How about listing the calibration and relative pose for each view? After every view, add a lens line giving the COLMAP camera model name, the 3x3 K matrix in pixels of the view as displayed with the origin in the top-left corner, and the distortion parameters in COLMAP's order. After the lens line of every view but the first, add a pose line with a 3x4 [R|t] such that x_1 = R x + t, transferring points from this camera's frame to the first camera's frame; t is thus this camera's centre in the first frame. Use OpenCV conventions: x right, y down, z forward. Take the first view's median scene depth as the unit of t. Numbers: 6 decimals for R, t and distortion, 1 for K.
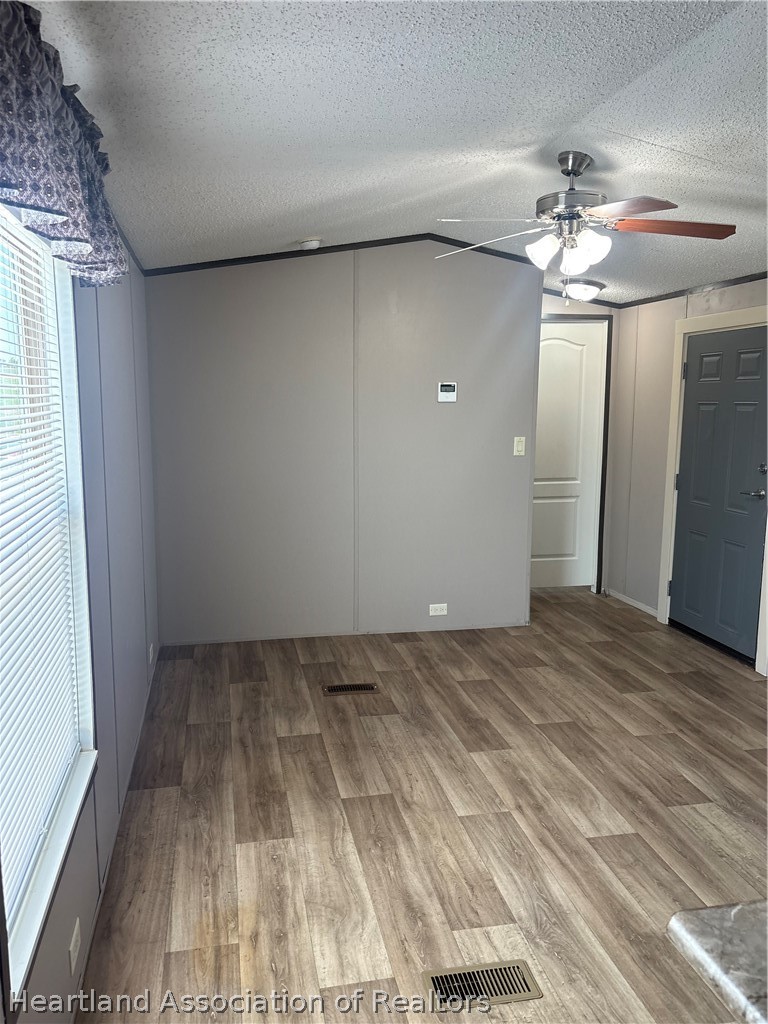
lens RADIAL K [[779.1, 0, 386.0], [0, 779.1, 519.0], [0, 0, 1]] dist [0.025303, -0.002747]
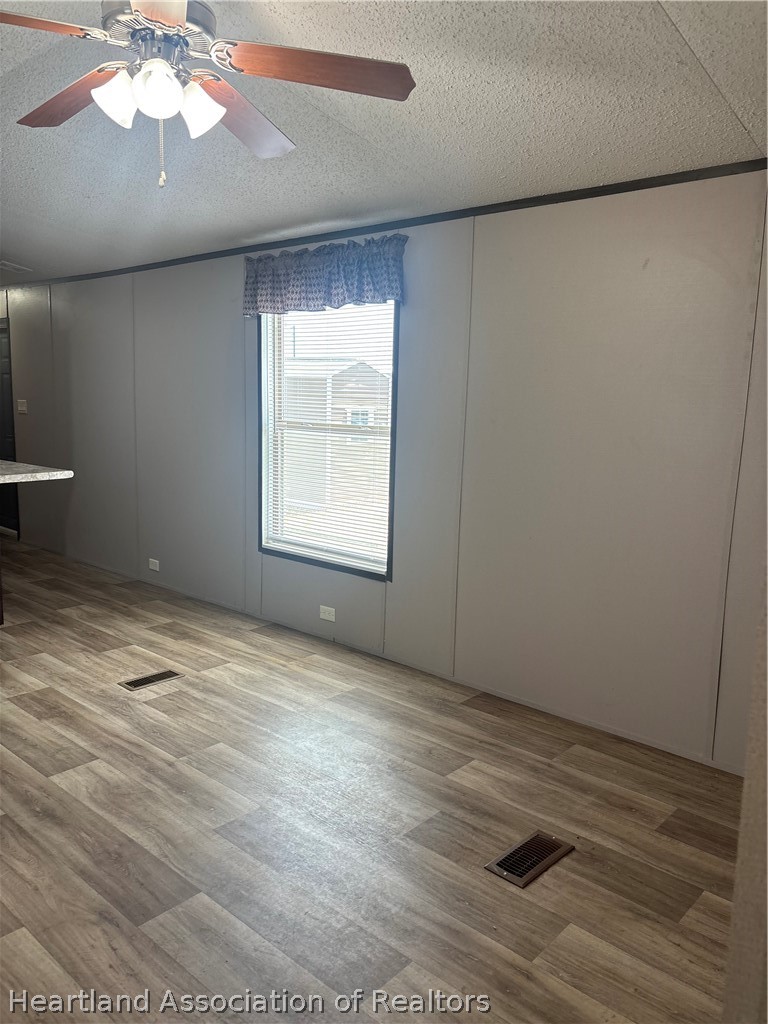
lens RADIAL K [[780.2, 0, 384.0], [0, 780.2, 512.0], [0, 0, 1]] dist [0.043766, -0.048851]
pose [[-0.807007, 0.056754, -0.587809, 0.515881], [-0.124831, 0.956485, 0.263731, -0.232338], [0.577198, 0.286210, -0.764805, 1.816234]]
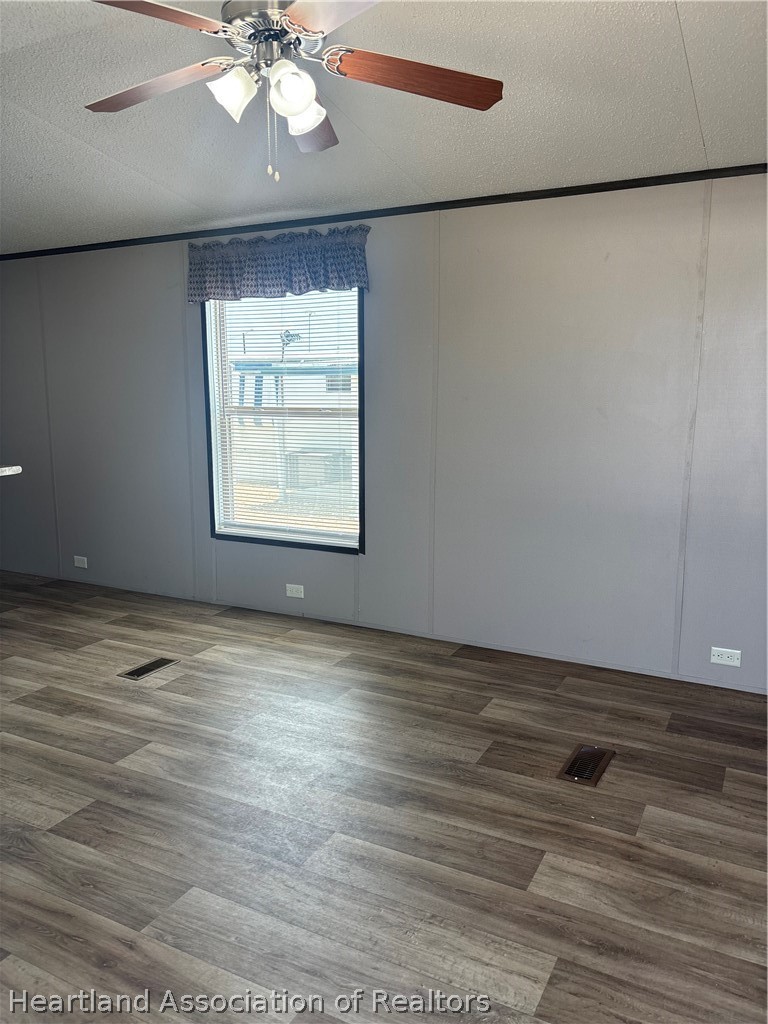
lens RADIAL K [[779.1, 0, 386.0], [0, 779.1, 519.0], [0, 0, 1]] dist [0.025303, -0.002747]
pose [[-0.636848, 0.121420, -0.761369, 0.782579], [-0.125355, 0.958074, 0.257643, -0.197810], [0.760731, 0.259521, -0.594927, 1.689057]]
